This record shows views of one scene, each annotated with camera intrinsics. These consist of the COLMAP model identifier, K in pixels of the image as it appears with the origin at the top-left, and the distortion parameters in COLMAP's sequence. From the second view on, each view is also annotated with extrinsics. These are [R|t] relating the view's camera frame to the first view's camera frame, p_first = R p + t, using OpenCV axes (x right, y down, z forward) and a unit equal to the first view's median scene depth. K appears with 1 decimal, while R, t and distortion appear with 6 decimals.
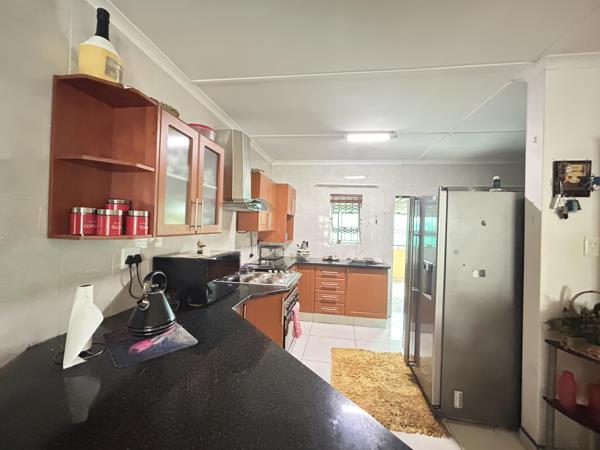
lens RADIAL K [[241.2, 0, 301.8], [0, 241.2, 226.3], [0, 0, 1]] dist [0.001999, -0.000011]
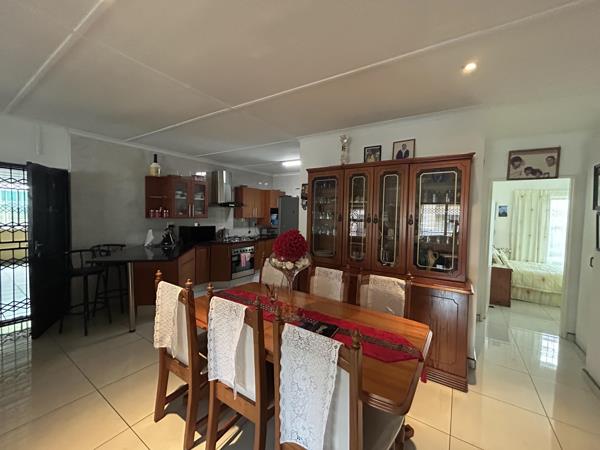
lens RADIAL K [[241.2, 0, 301.1], [0, 241.2, 225.4], [0, 0, 1]] dist [0.001999, -0.000011]
pose [[0.908166, 0.006535, -0.418560, 1.080893], [0.006548, 0.999534, 0.029813, 0.024989], [0.418560, -0.029816, 0.907700, -0.562212]]
